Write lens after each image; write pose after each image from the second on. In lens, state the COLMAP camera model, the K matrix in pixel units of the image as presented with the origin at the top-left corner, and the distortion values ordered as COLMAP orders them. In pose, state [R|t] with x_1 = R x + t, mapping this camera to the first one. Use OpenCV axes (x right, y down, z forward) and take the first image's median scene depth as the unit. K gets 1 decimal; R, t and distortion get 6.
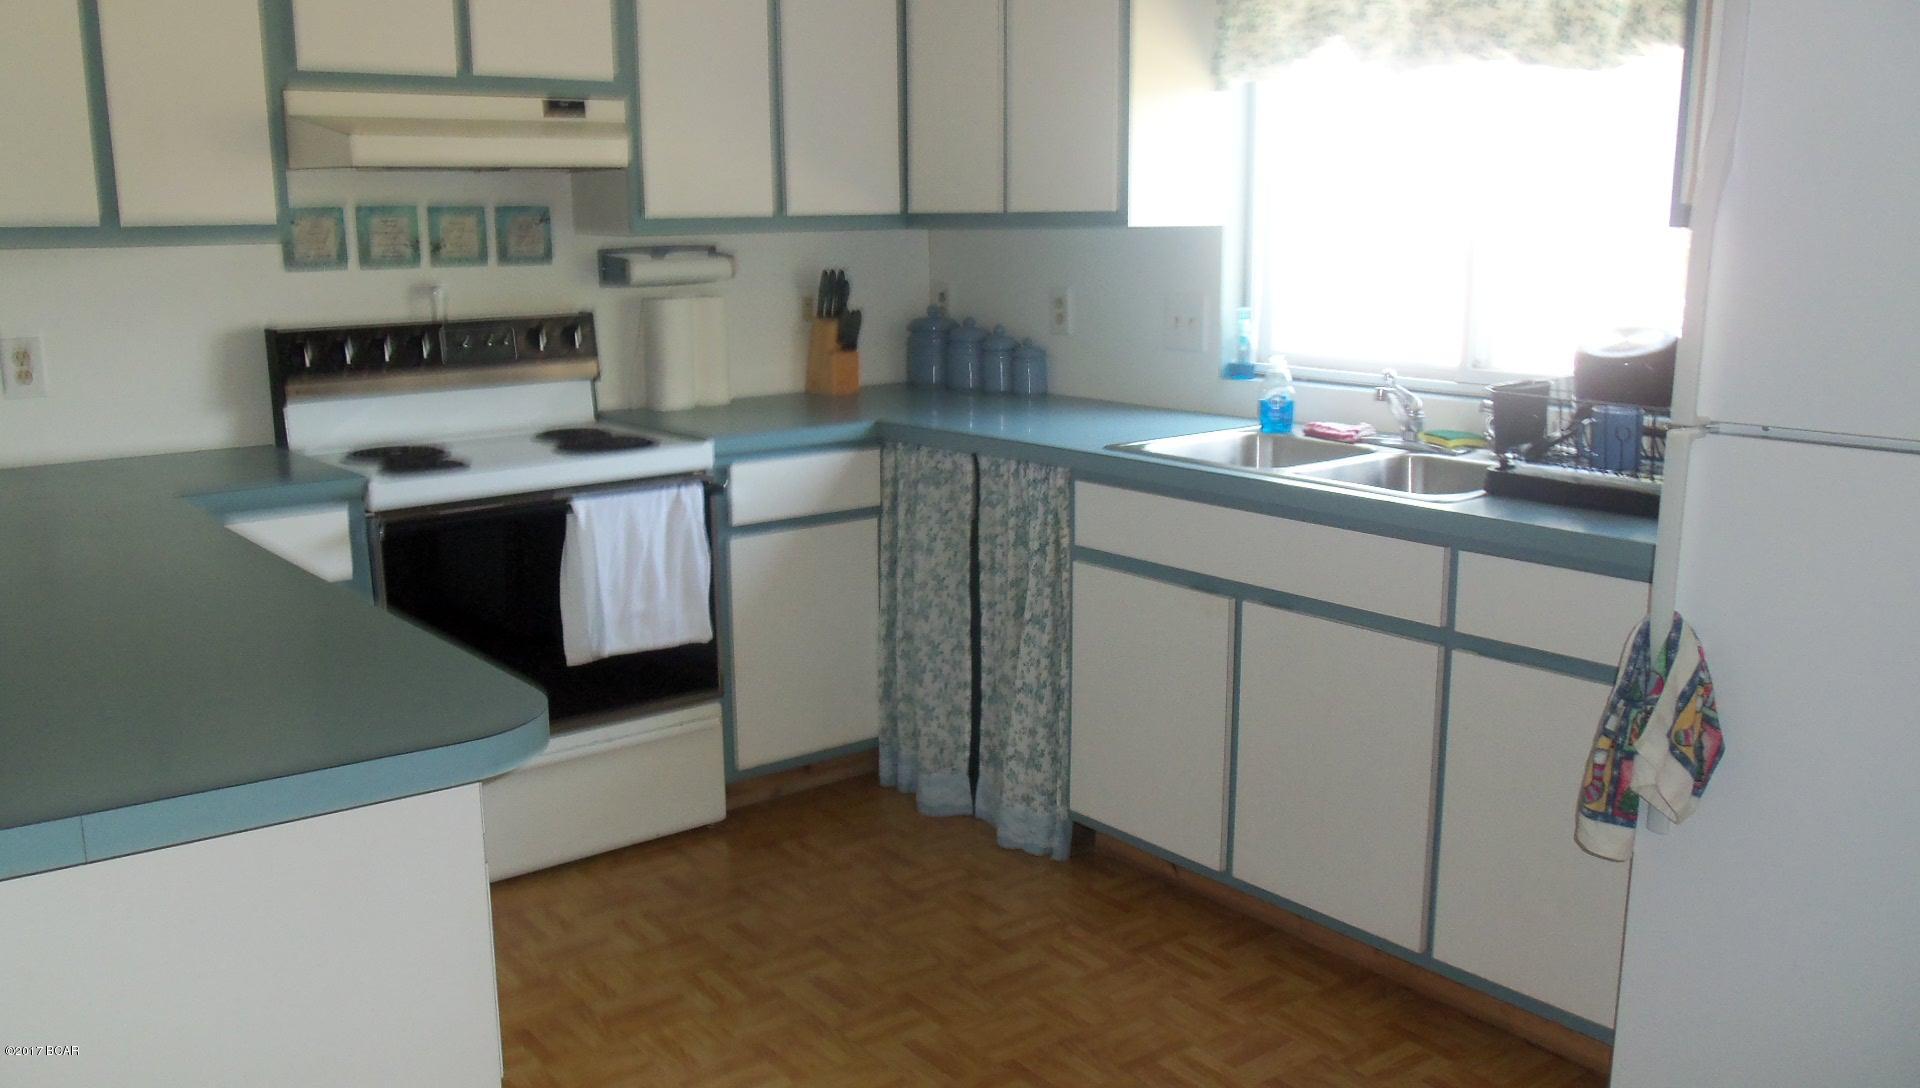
lens RADIAL K [[1638.2, 0, 960.0], [0, 1638.2, 544.0], [0, 0, 1]] dist [-0.046964, -0.000711]
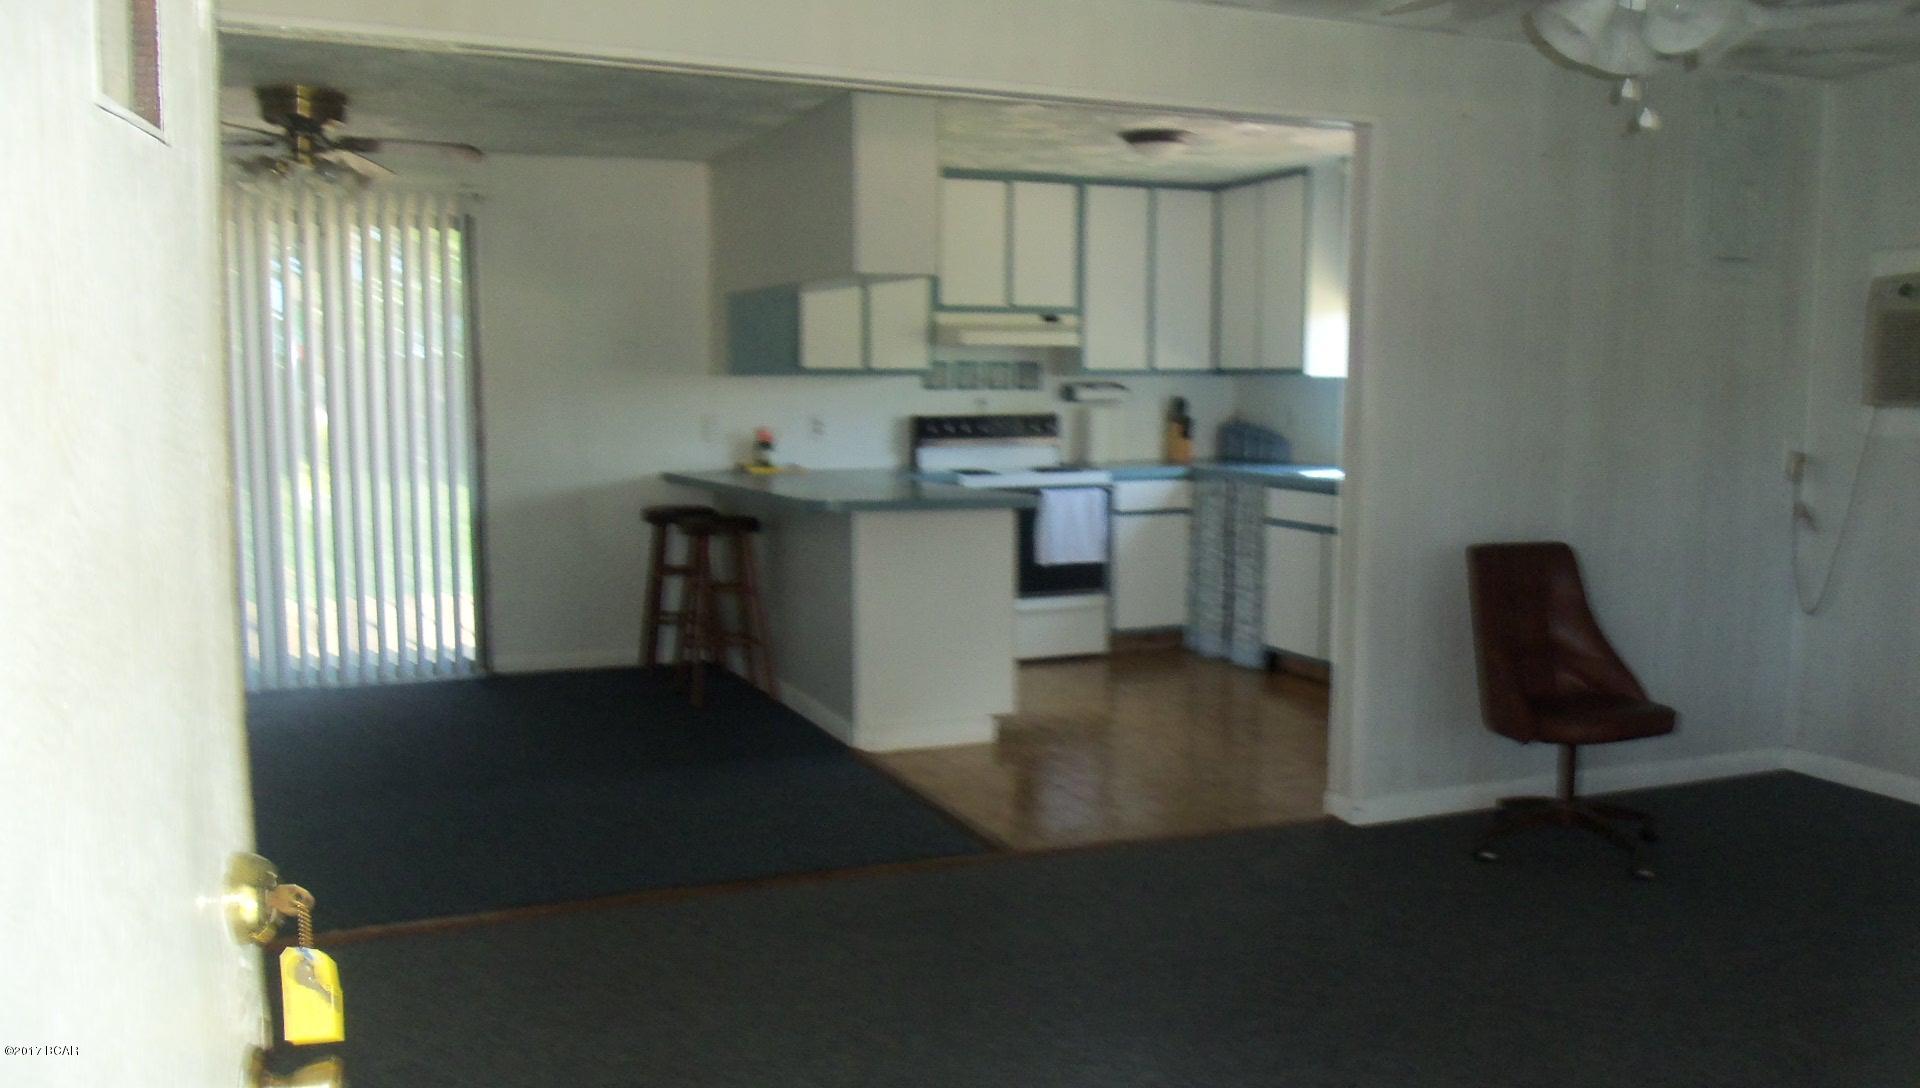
lens RADIAL K [[1638.2, 0, 960.0], [0, 1638.2, 544.0], [0, 0, 1]] dist [-0.046964, -0.000711]
pose [[0.961663, 0.035681, -0.271903, 0.242323], [-0.060955, 0.994508, -0.085079, 0.220721], [0.267374, 0.098392, 0.958556, -1.079669]]
